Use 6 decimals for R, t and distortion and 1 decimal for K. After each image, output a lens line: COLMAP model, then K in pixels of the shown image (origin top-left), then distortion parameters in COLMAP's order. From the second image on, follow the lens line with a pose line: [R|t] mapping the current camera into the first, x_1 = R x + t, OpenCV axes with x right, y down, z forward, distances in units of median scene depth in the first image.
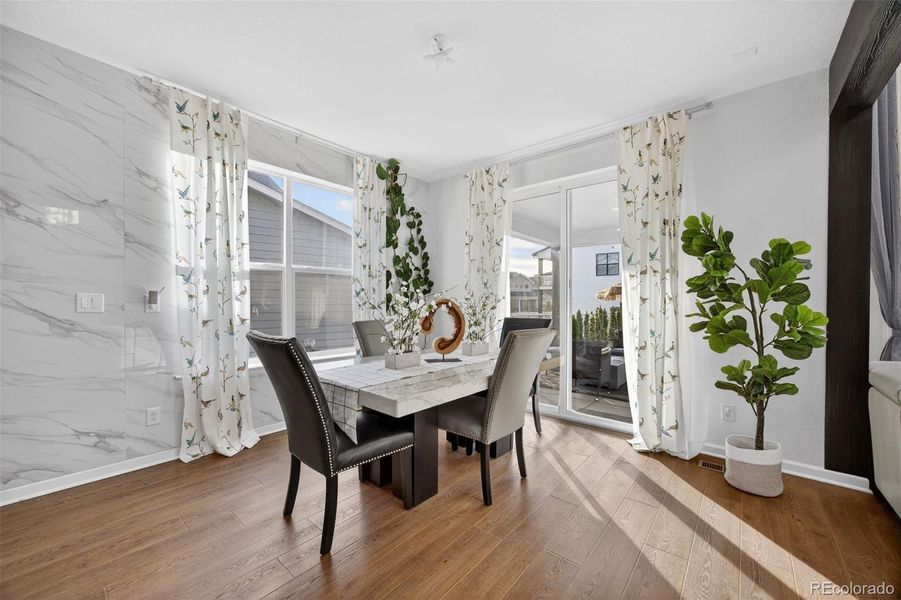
lens RADIAL K [[351.3, 0, 443.4], [0, 351.3, 305.6], [0, 0, 1]] dist [-0.001353, 0.002210]
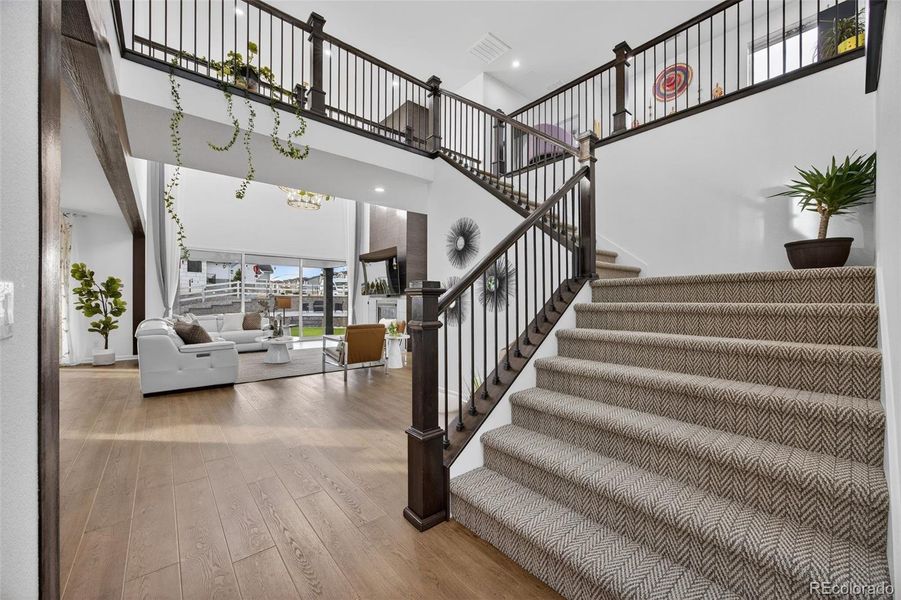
lens RADIAL K [[351.3, 0, 444.8], [0, 351.3, 303.7], [0, 0, 1]] dist [-0.001353, 0.002210]
pose [[0.169162, -0.013529, 0.985495, -1.174922], [0.003307, 0.999908, 0.013160, 0.006441], [-0.985583, 0.001033, 0.169192, -1.792206]]
